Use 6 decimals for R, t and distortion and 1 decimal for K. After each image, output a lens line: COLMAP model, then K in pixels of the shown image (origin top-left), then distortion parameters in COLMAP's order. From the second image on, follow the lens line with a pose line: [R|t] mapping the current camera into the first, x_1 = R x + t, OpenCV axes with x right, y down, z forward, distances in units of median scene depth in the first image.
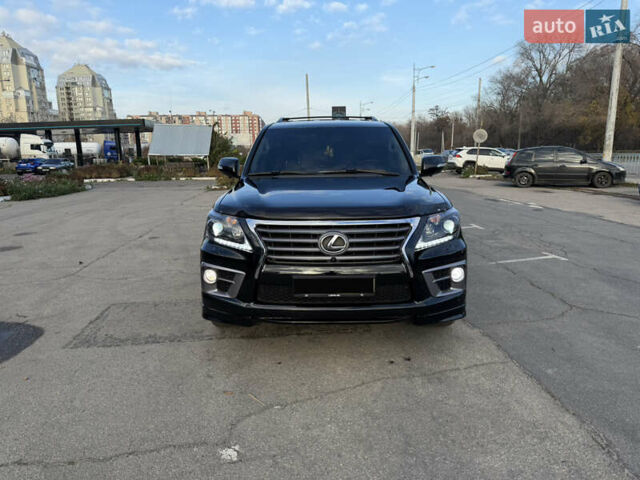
lens RADIAL K [[449.1, 0, 317.0], [0, 449.1, 234.6], [0, 0, 1]] dist [0.043370, -0.054307]
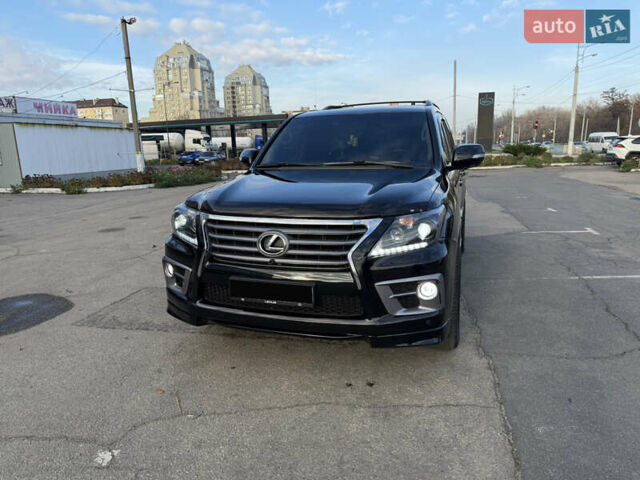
lens RADIAL K [[449.1, 0, 316.1], [0, 449.1, 238.6], [0, 0, 1]] dist [0.043370, -0.054307]
pose [[0.951328, 0.055192, -0.303199, 0.271817], [-0.047283, 0.998324, 0.033370, -0.017041], [0.304533, -0.017409, 0.952343, 0.126506]]
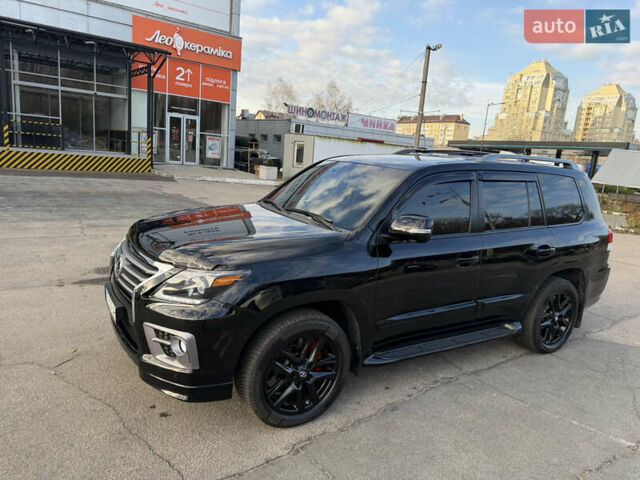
lens RADIAL K [[449.1, 0, 321.5], [0, 449.1, 242.5], [0, 0, 1]] dist [0.043370, -0.054307]
pose [[0.539959, 0.225754, -0.810851, 0.814549], [-0.246331, 0.963564, 0.104236, -0.184129], [0.804838, 0.143454, 0.575896, 0.530705]]
